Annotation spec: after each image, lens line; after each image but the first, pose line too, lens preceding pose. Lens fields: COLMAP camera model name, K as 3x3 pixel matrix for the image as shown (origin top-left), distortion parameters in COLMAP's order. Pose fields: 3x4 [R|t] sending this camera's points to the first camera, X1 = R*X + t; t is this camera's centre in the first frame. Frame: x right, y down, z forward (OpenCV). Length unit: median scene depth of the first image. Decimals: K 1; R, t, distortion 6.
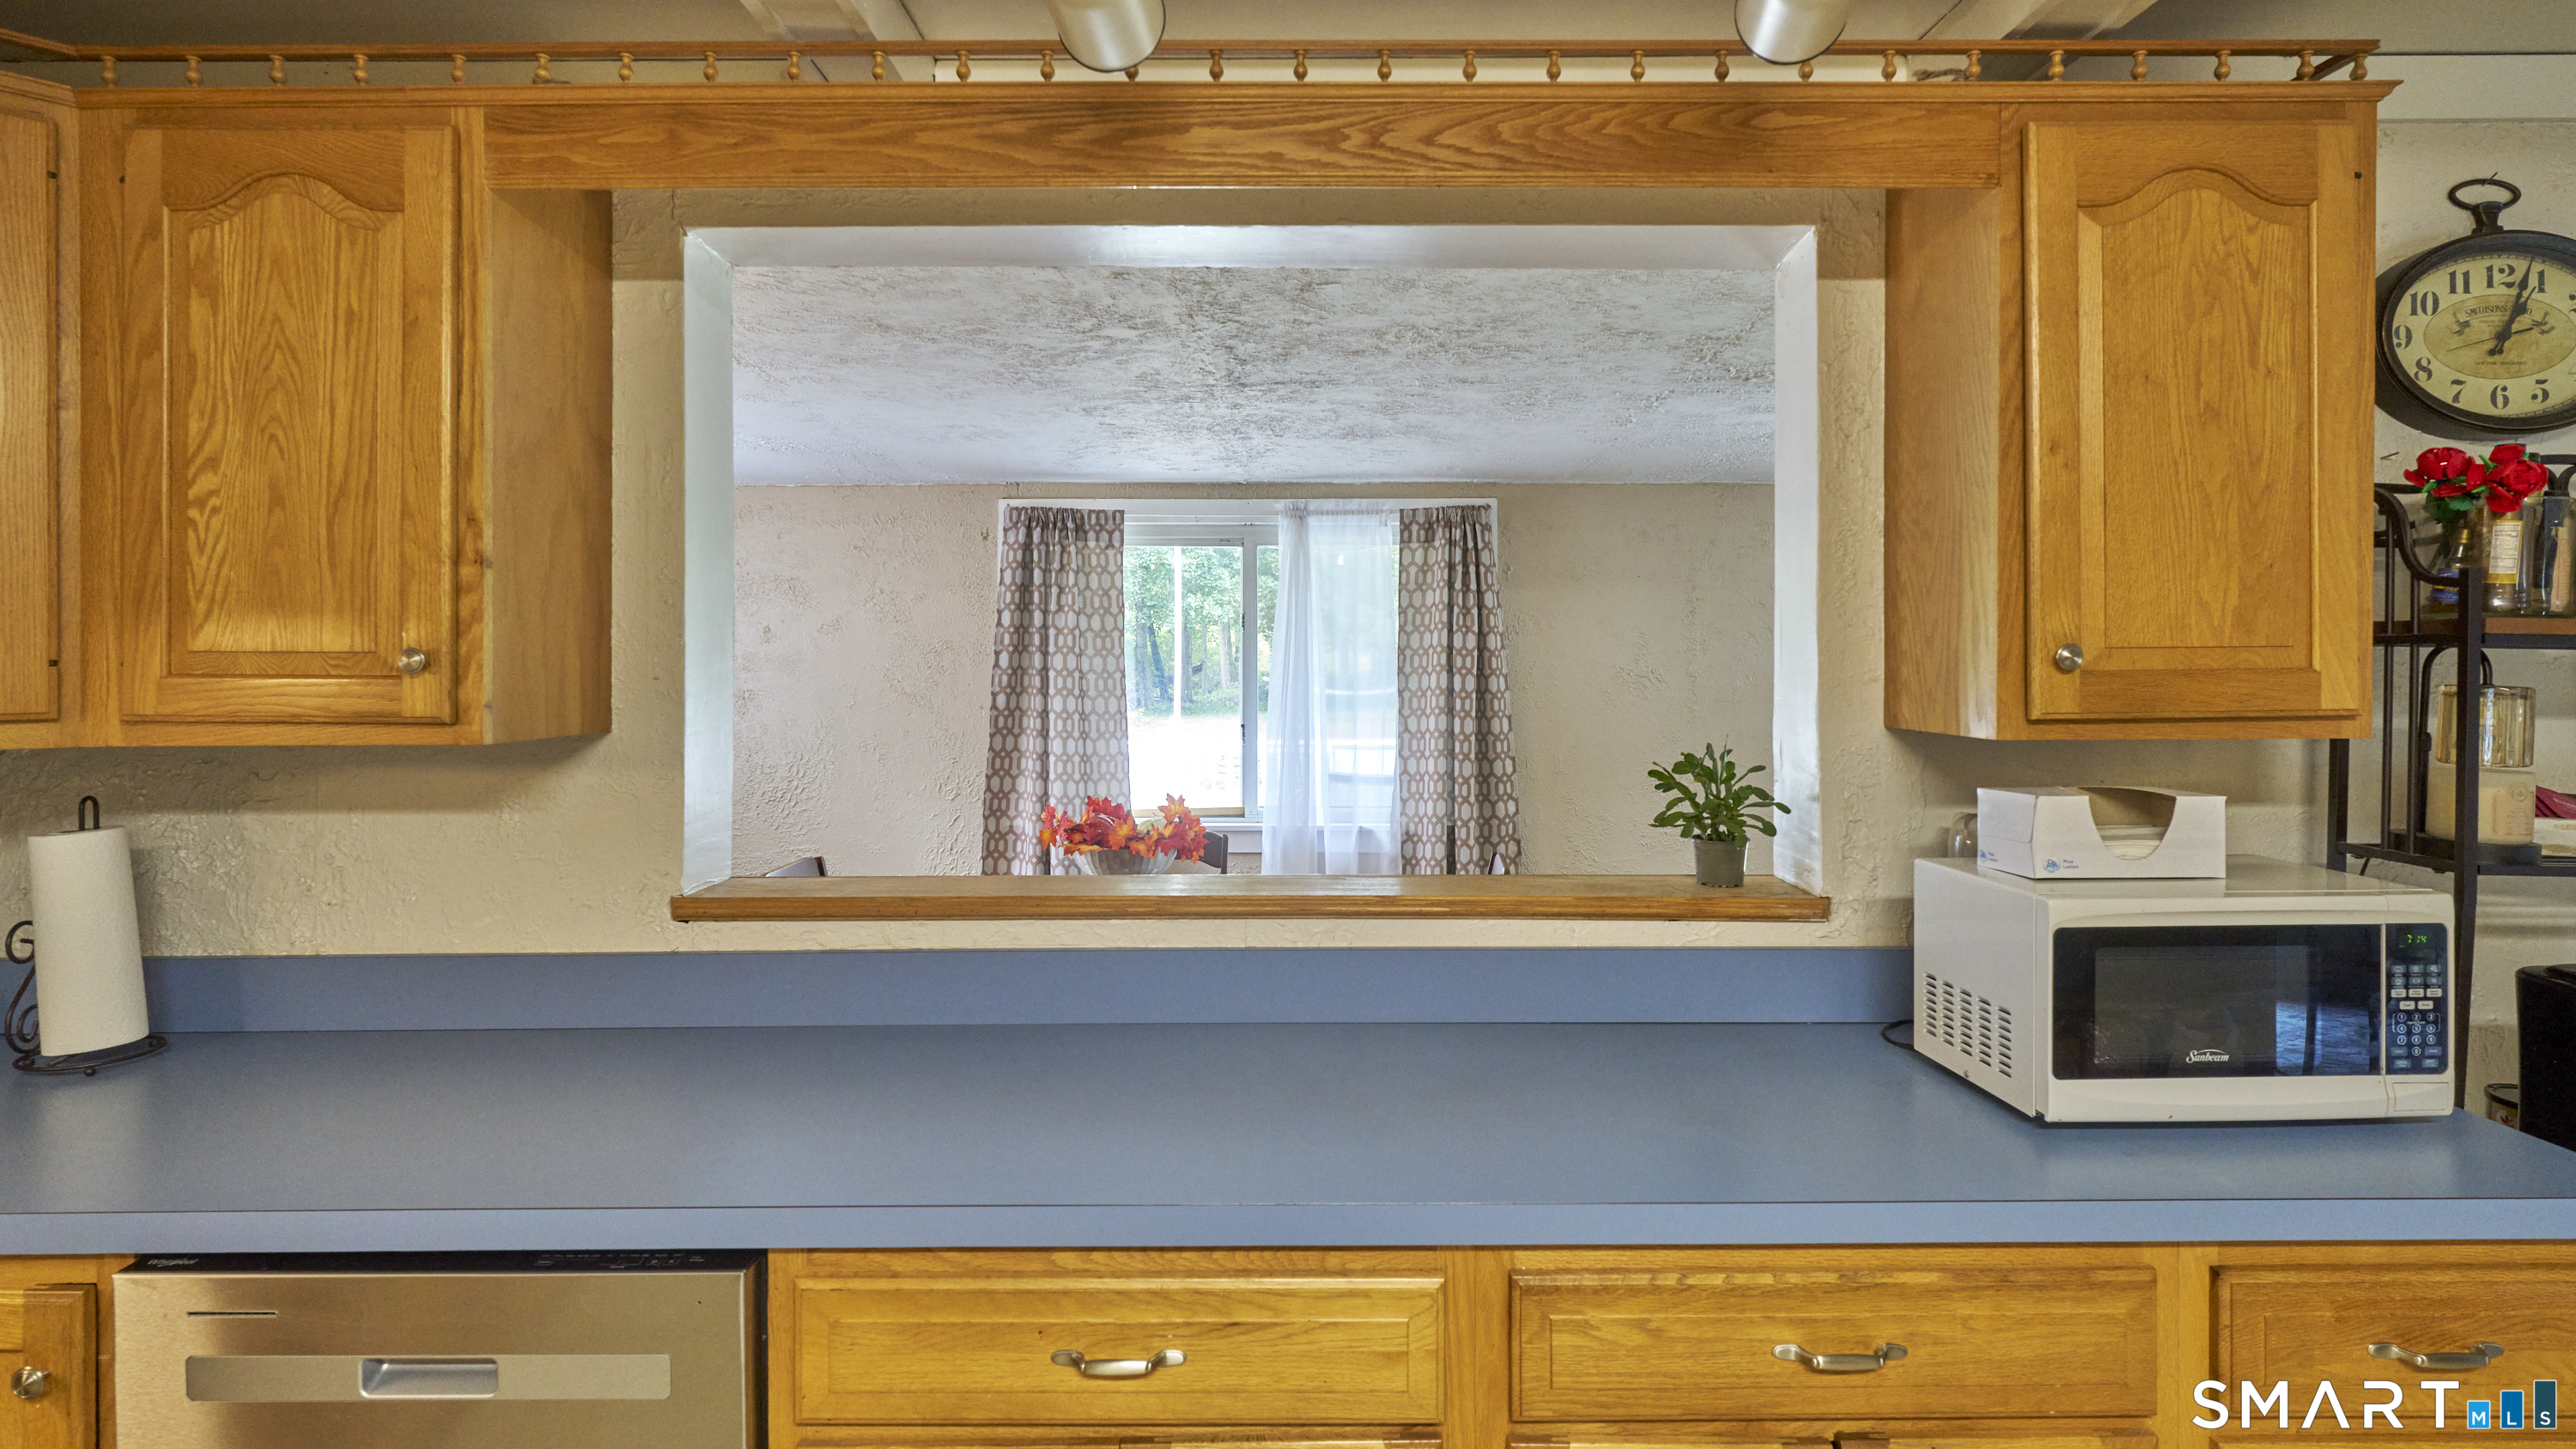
lens RADIAL K [[1329.6, 0, 1293.6], [0, 1329.6, 665.3], [0, 0, 1]] dist [-0.000759, -0.000284]
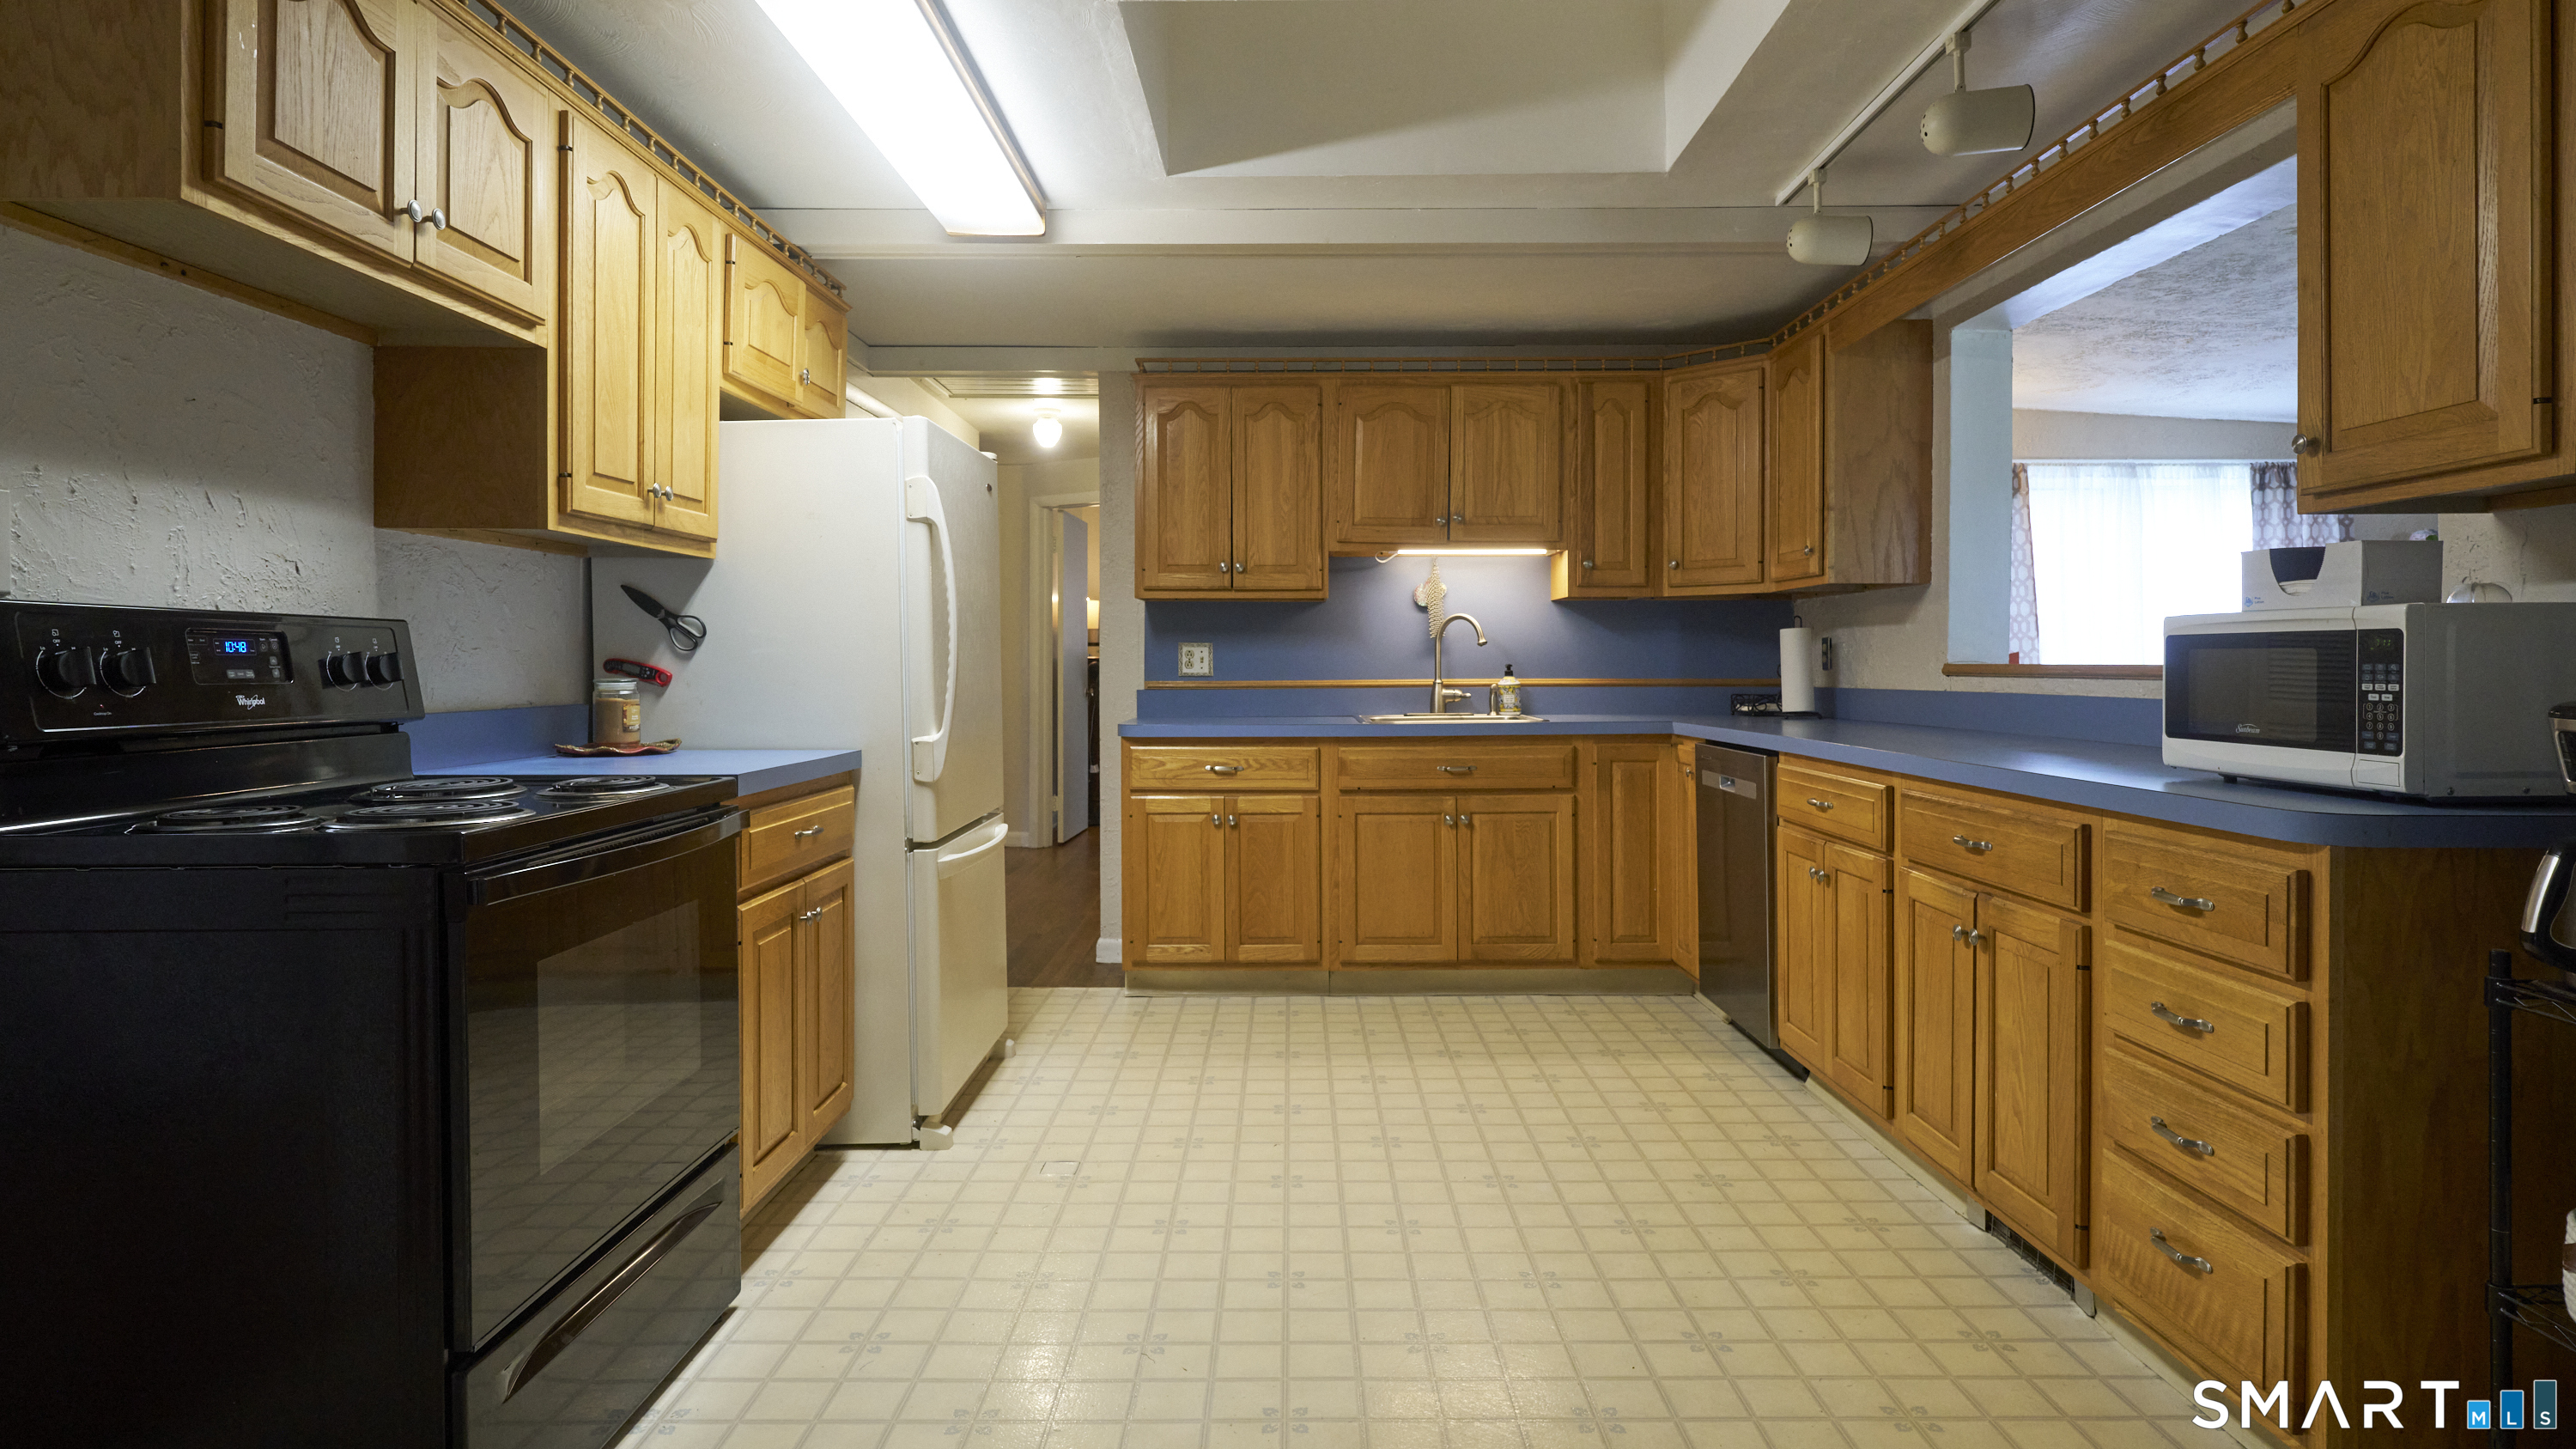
lens RADIAL K [[1339.7, 0, 1282.2], [0, 1339.7, 673.1], [0, 0, 1]] dist [-0.002064, -0.000765]
pose [[-0.010159, 0.009696, -0.999901, 0.612284], [-0.003147, 0.999948, 0.009728, 0.066914], [0.999943, 0.003246, -0.010128, 0.006304]]
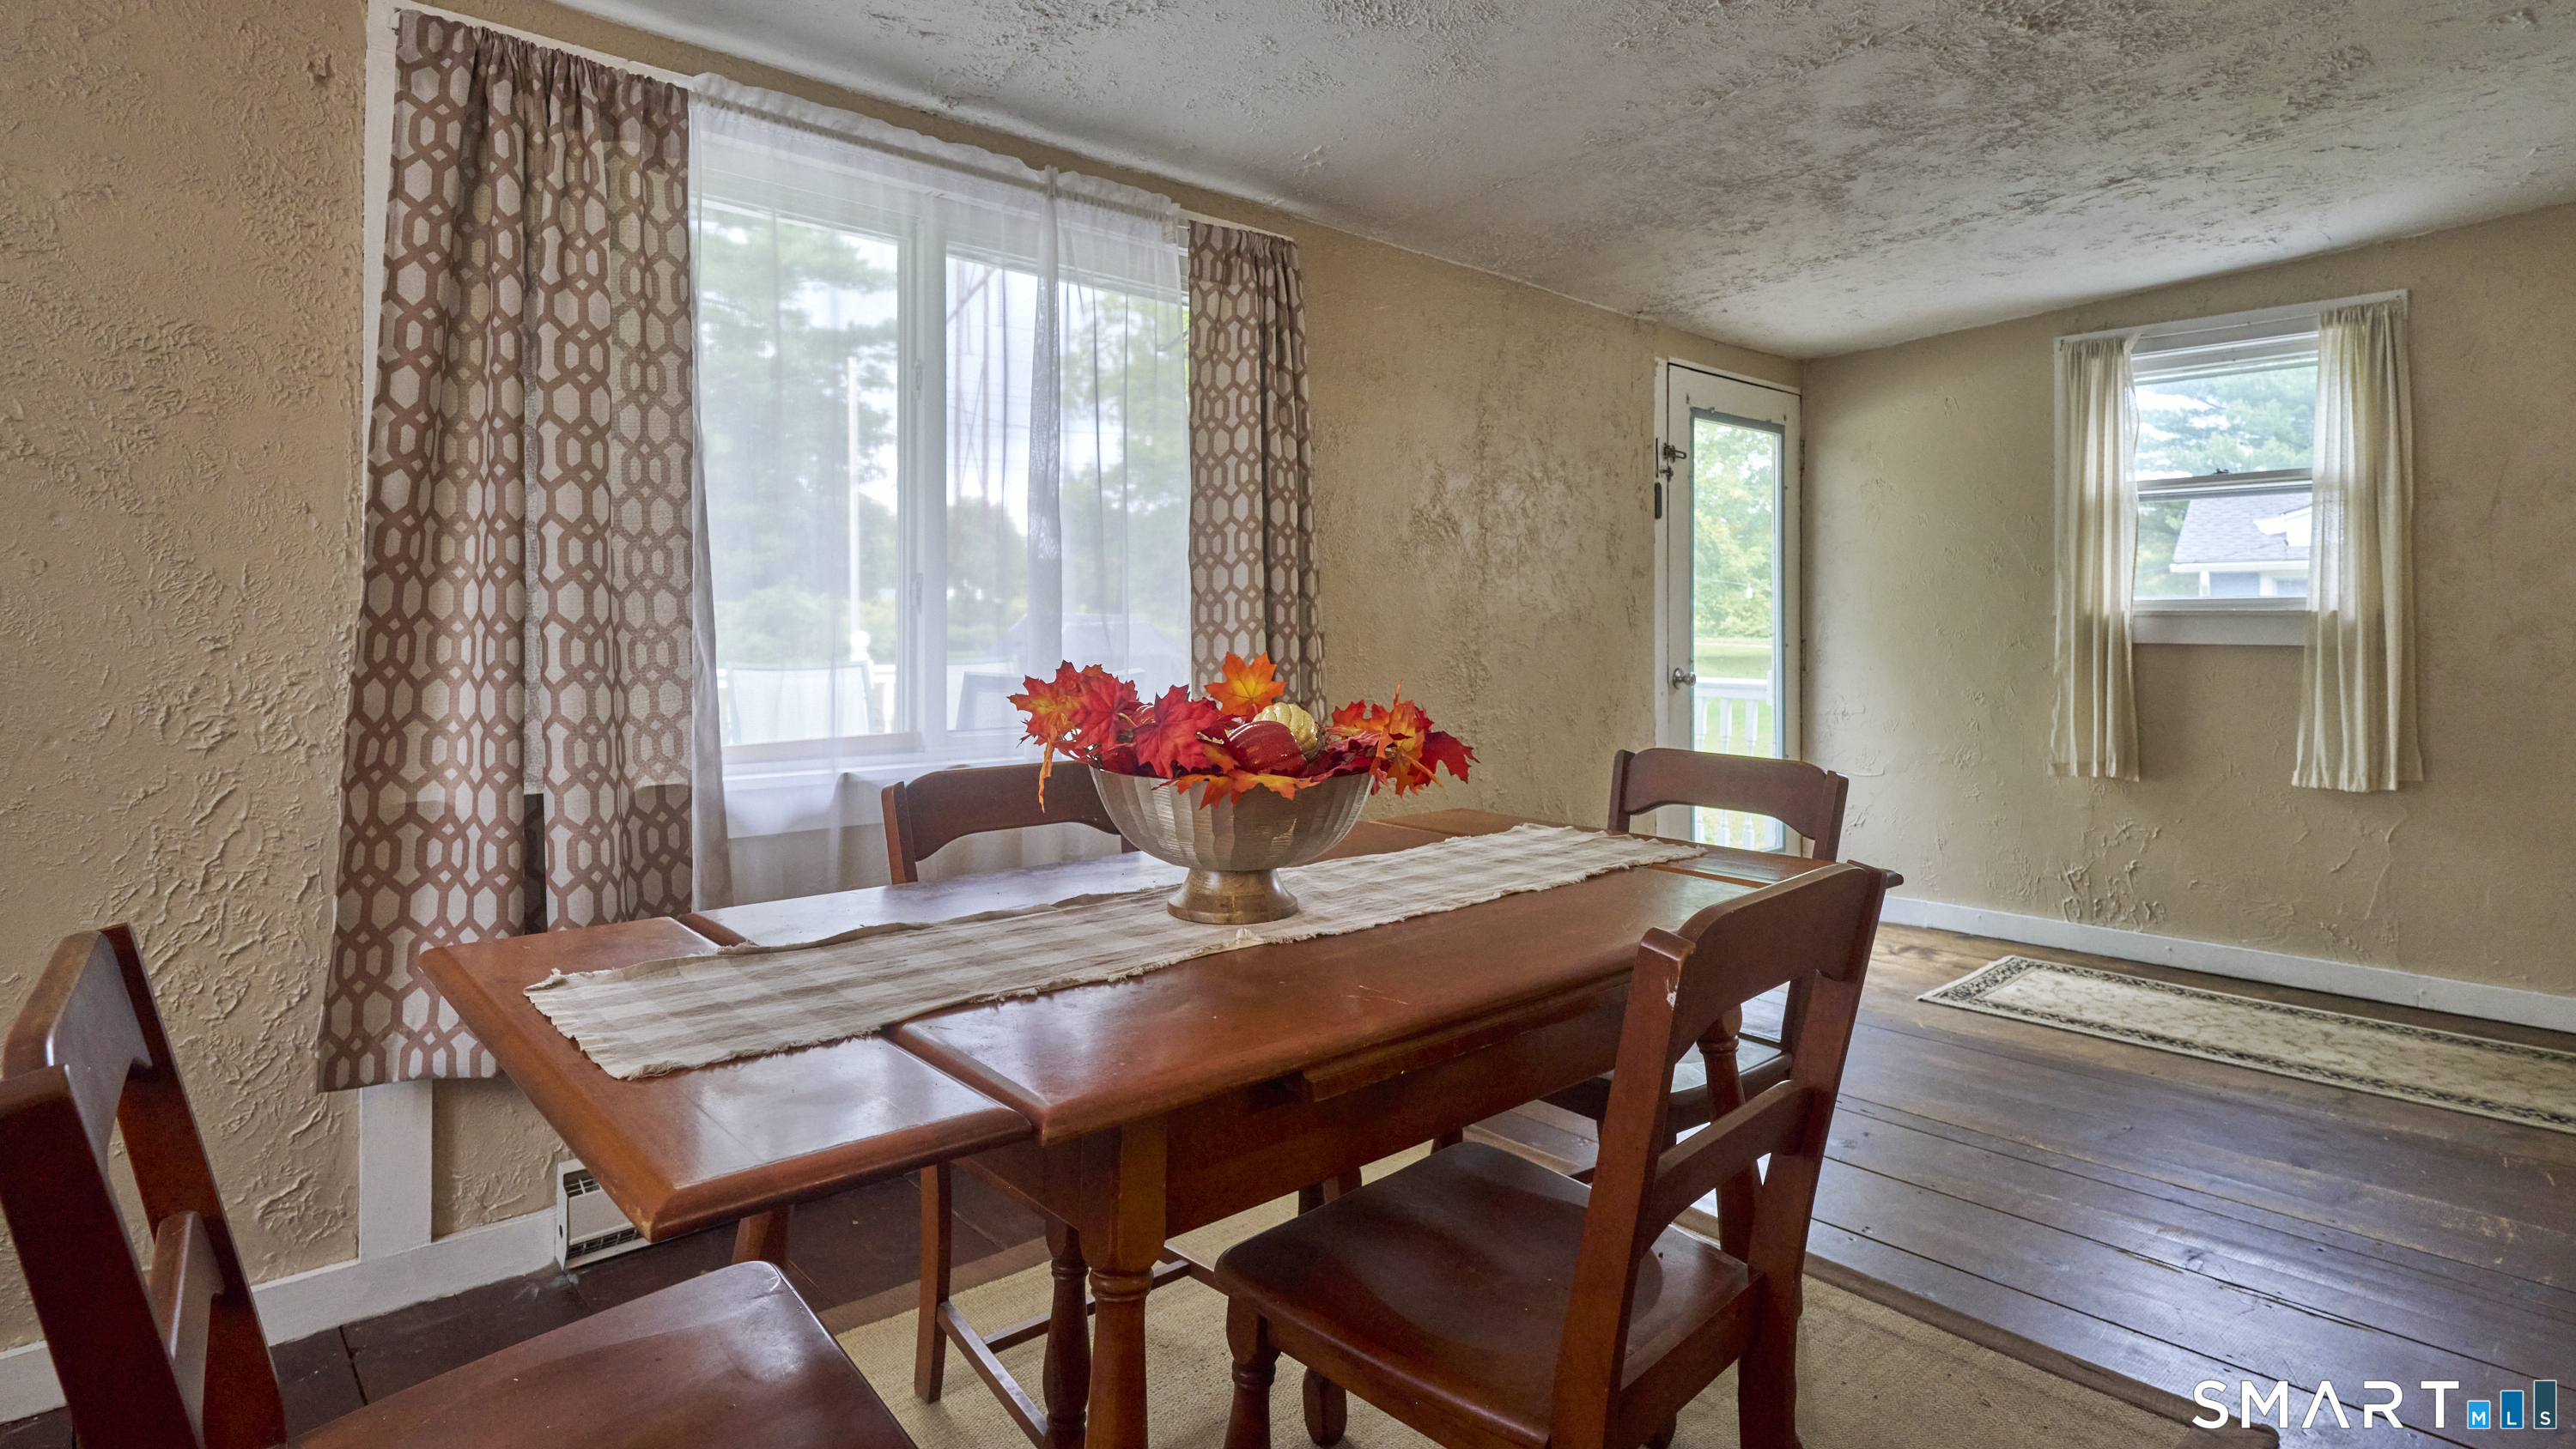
lens RADIAL K [[1313.7, 0, 1299.5], [0, 1313.7, 626.3], [0, 0, 1]] dist [-0.000909, -0.000718]
pose [[0.747065, 0.003629, 0.664741, -0.279683], [0.002414, 0.999964, -0.008172, 0.071743], [-0.664746, 0.007710, 0.747030, 0.529790]]
